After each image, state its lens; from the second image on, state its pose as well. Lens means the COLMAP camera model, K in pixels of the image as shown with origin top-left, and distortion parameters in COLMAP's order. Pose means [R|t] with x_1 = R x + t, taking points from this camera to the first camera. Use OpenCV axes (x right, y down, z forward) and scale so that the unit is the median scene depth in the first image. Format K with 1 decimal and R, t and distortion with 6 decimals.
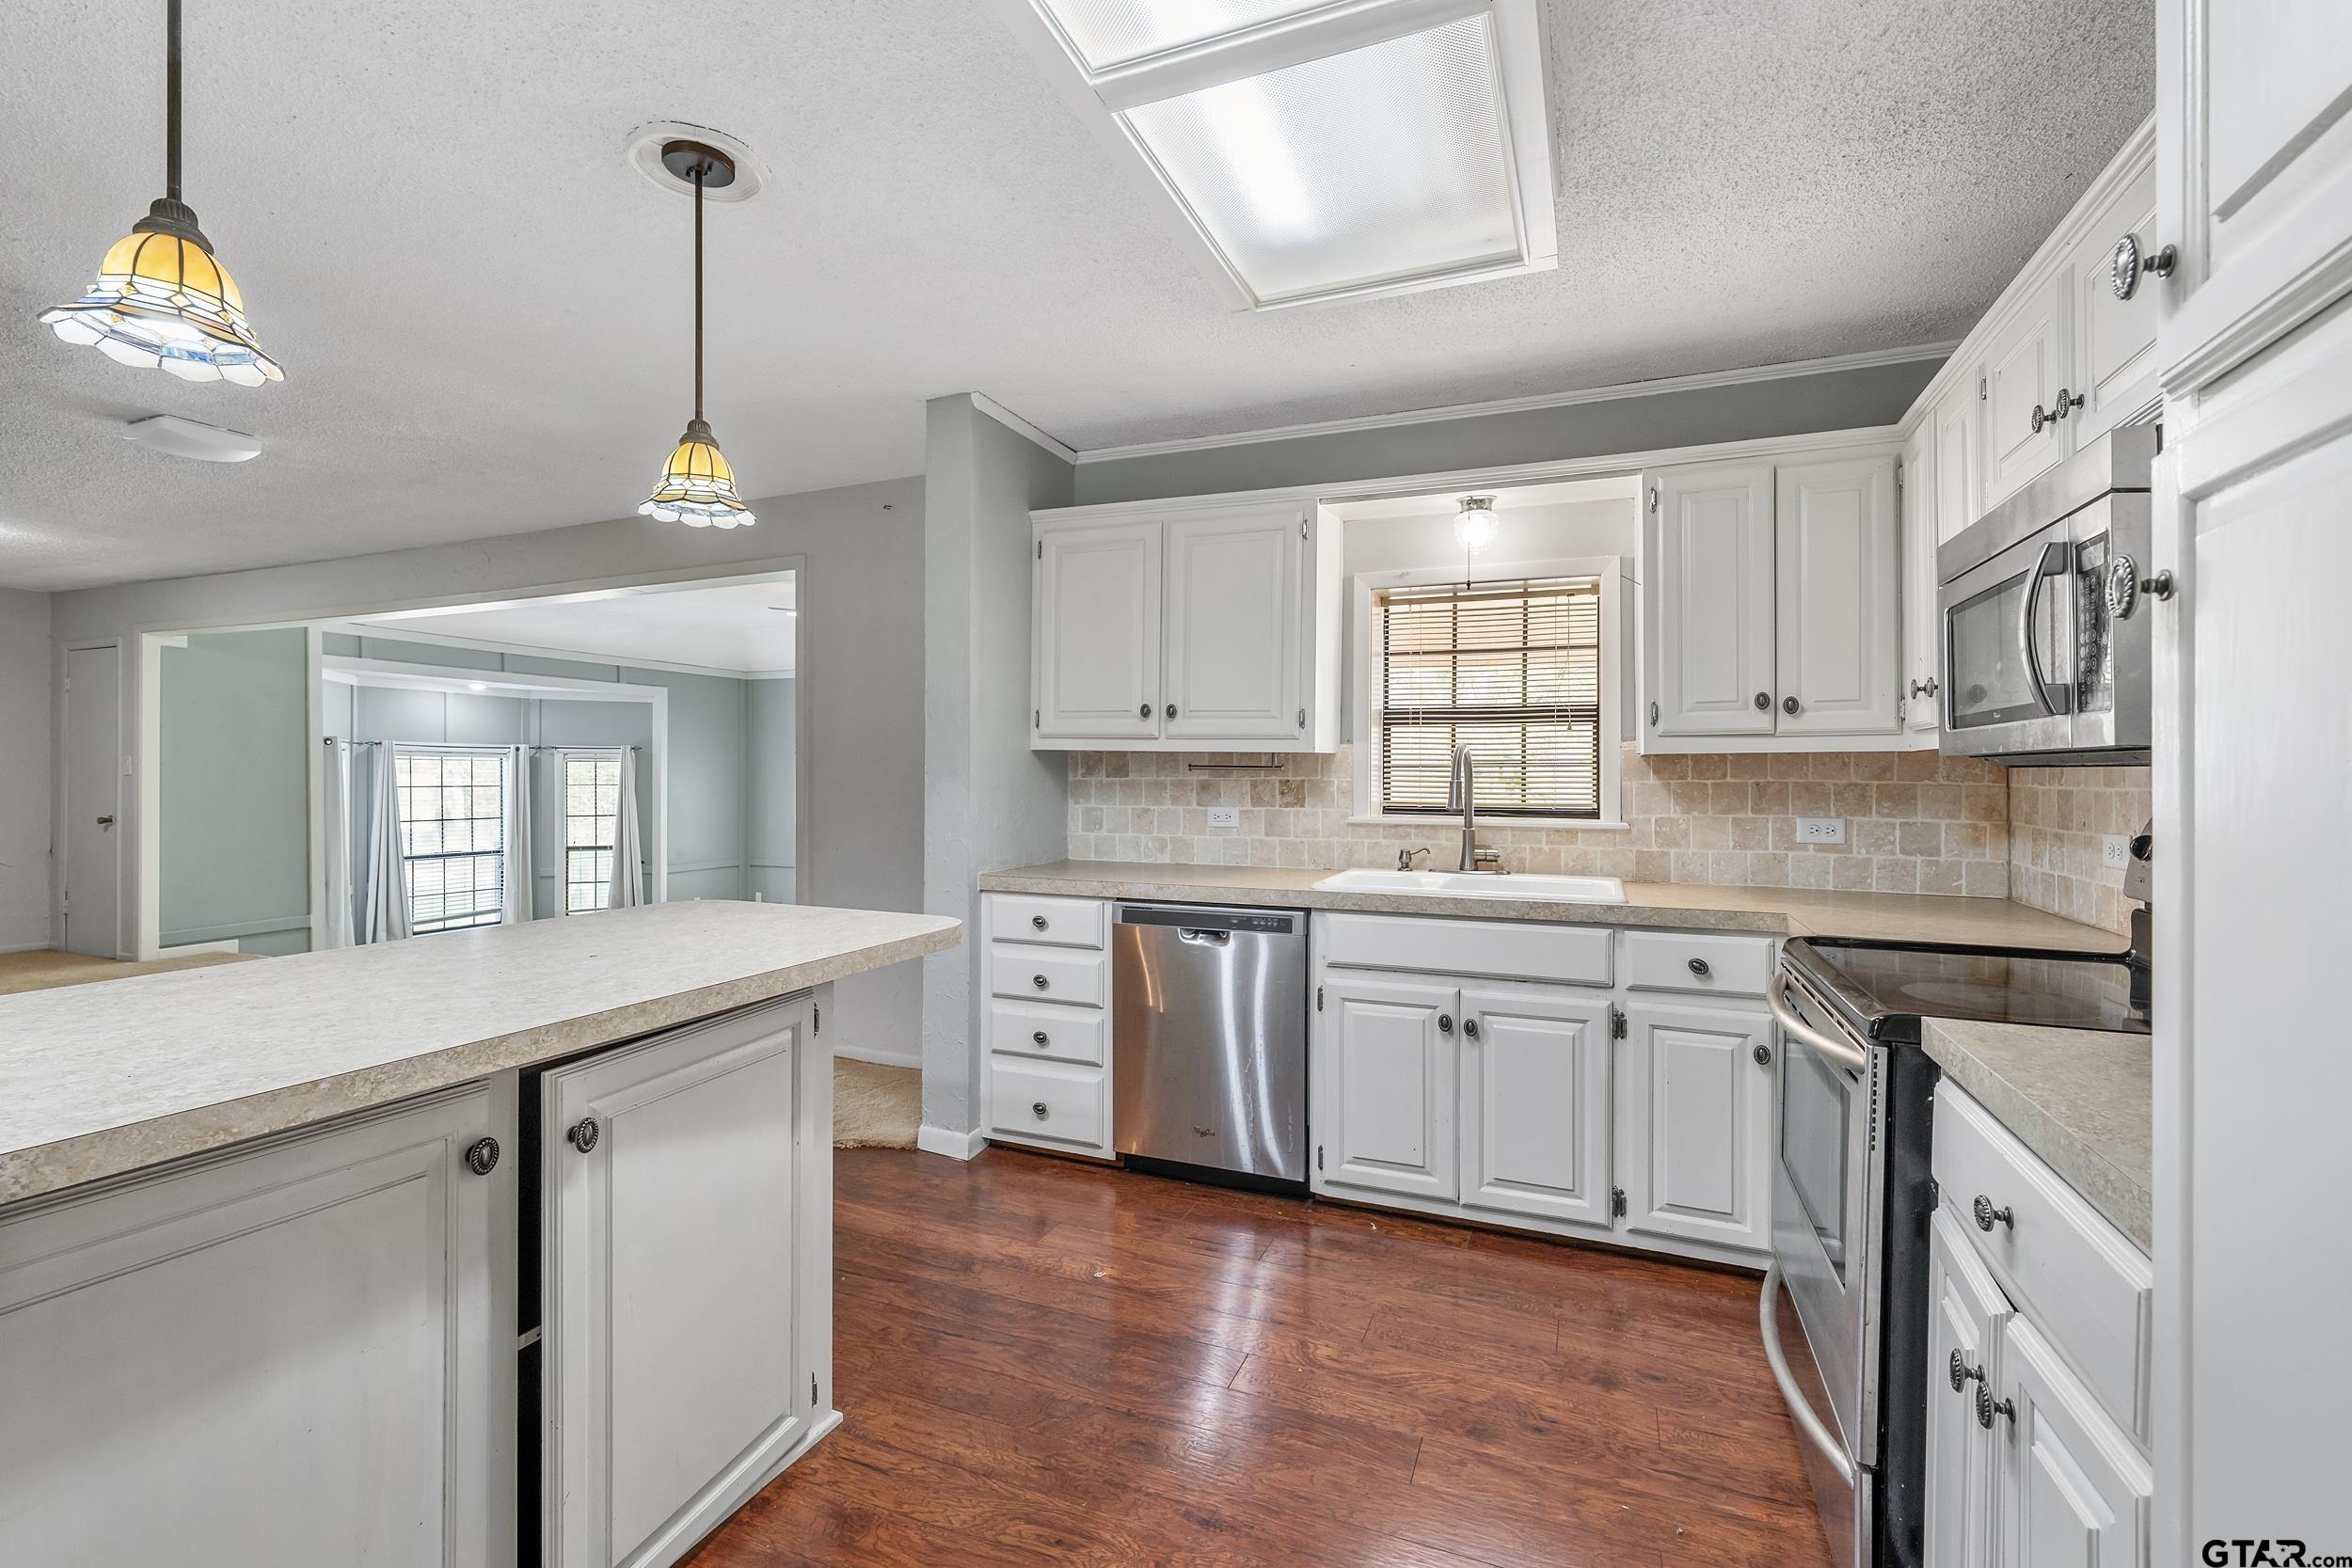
lens RADIAL K [[1019.3, 0, 1187.6], [0, 1019.3, 775.9], [0, 0, 1]] dist [-0.002465, -0.000712]
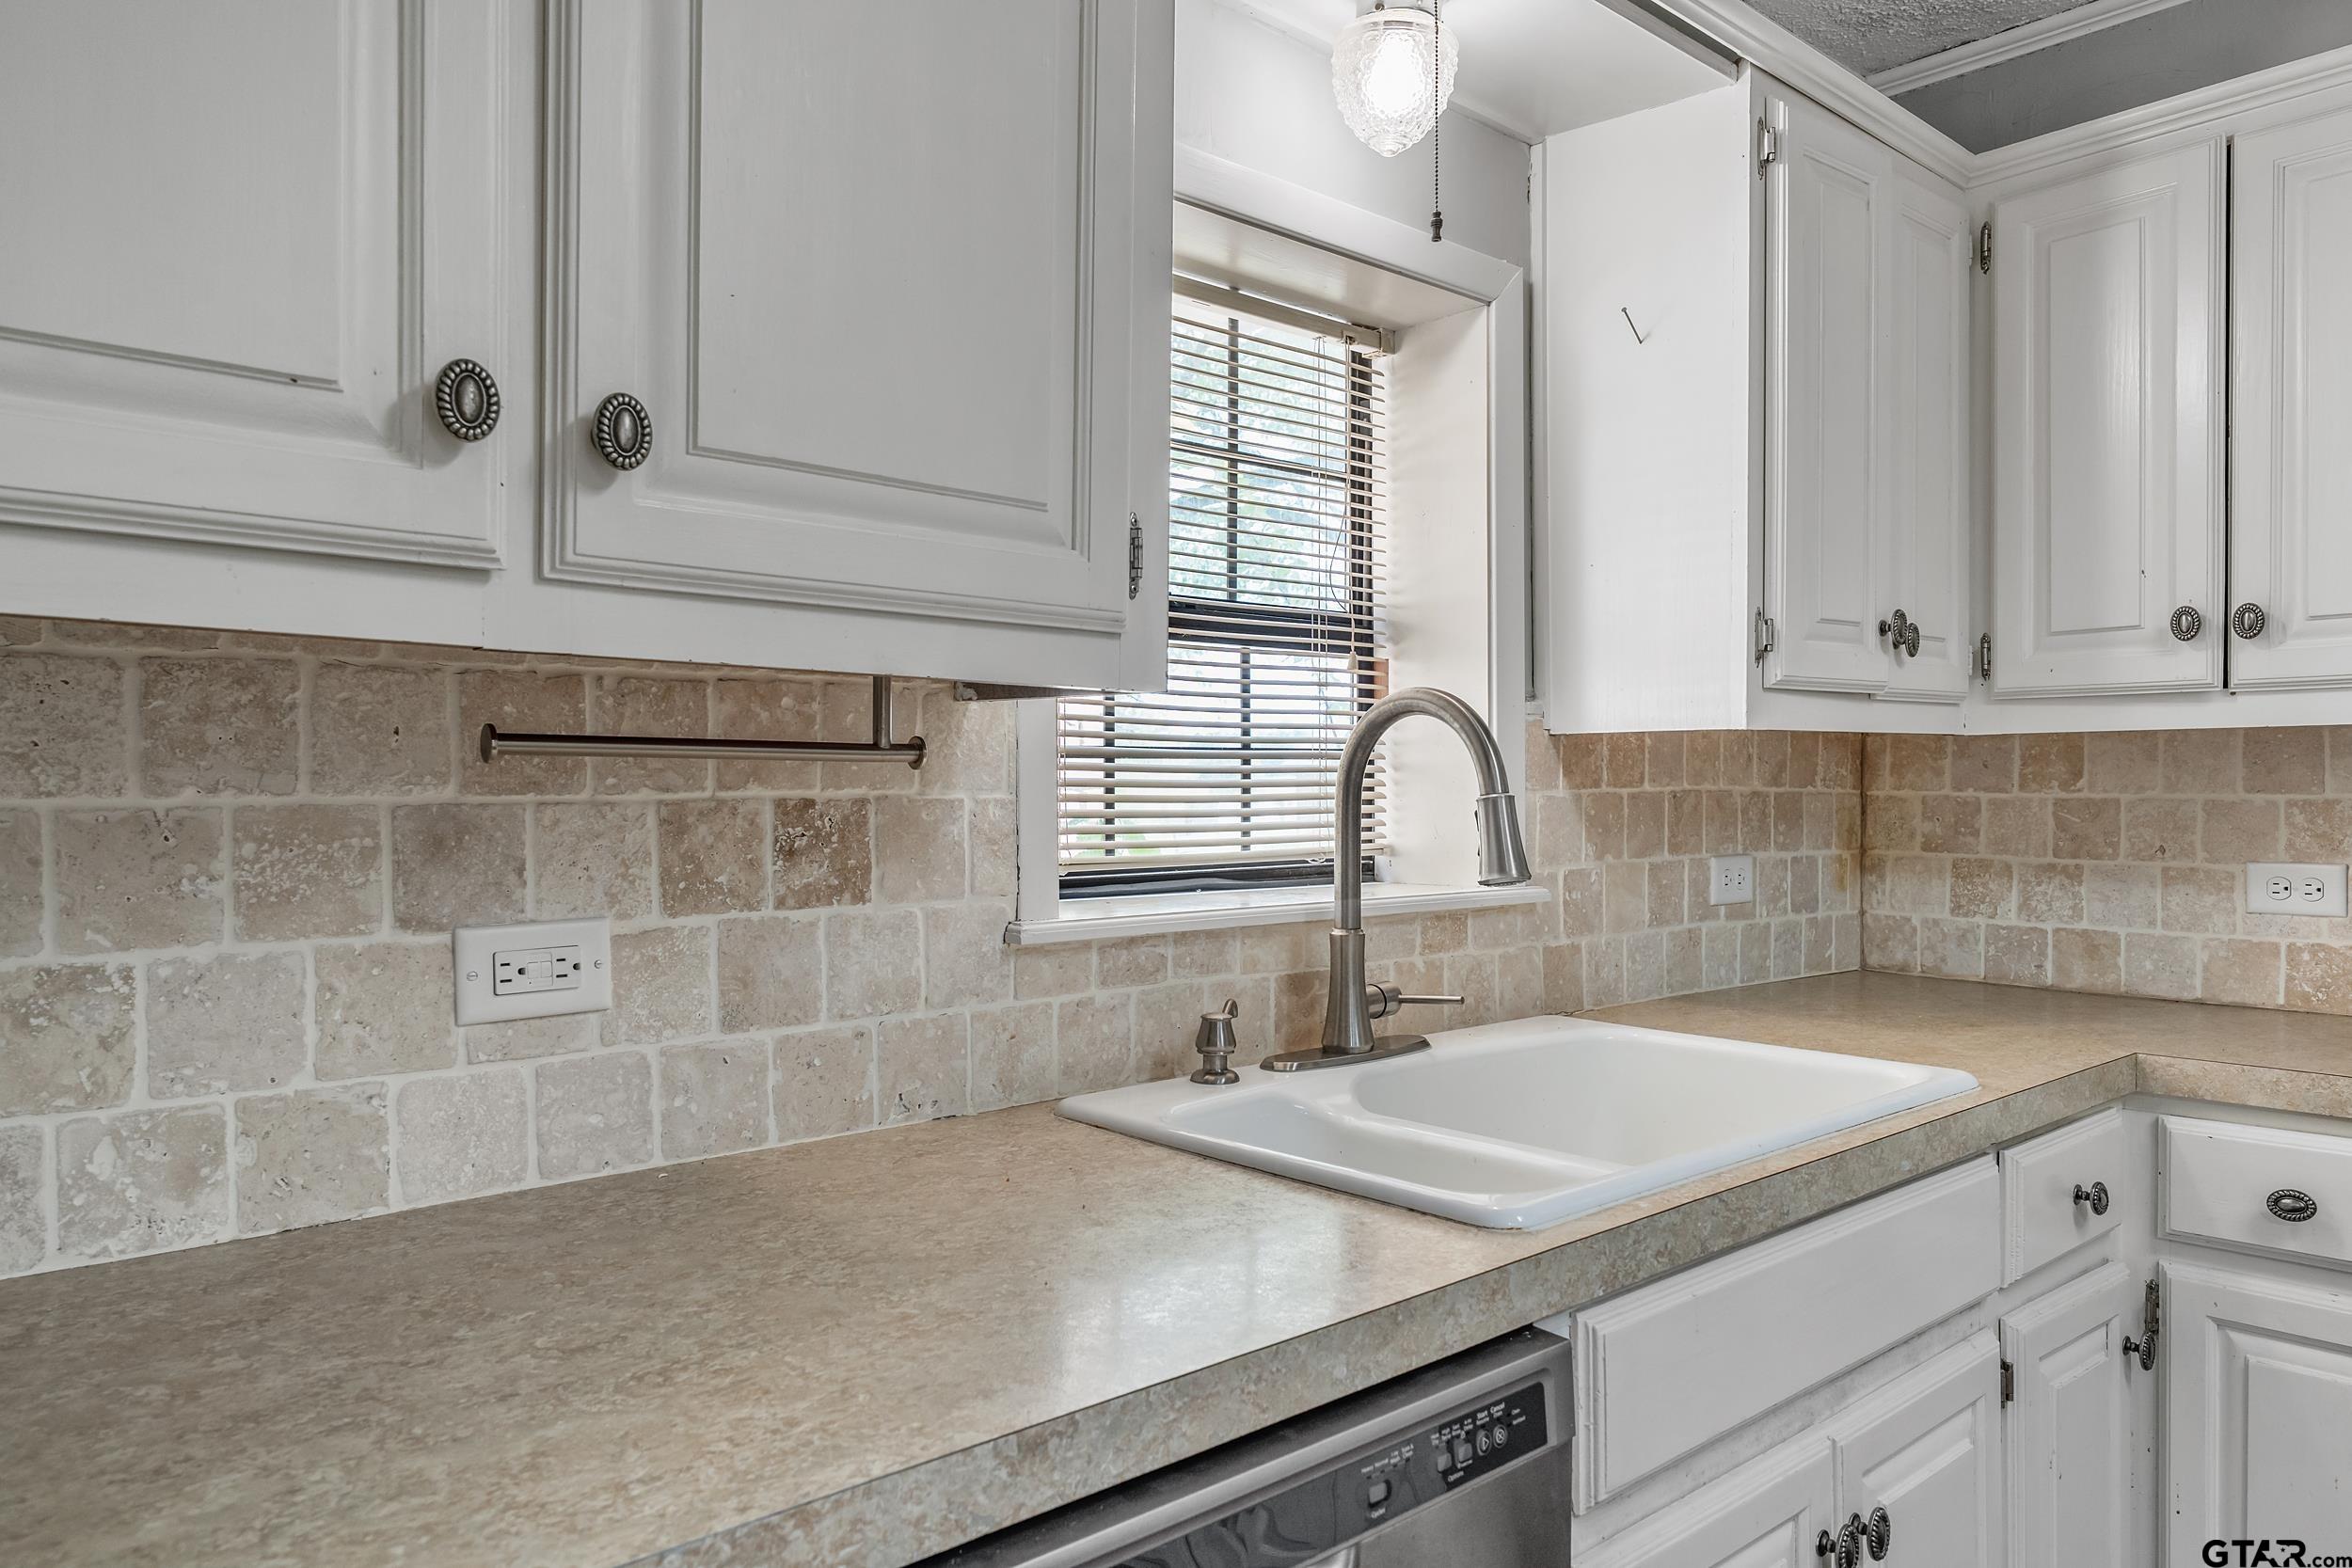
lens RADIAL K [[1572.9, 0, 1173.1], [0, 1572.9, 802.5], [0, 0, 1]] dist [0.004816, -0.000344]
pose [[0.448148, -0.015447, 0.893826, -0.222389], [0.004020, 0.999875, 0.015264, -0.000965], [-0.893950, -0.003247, 0.448155, 0.772664]]
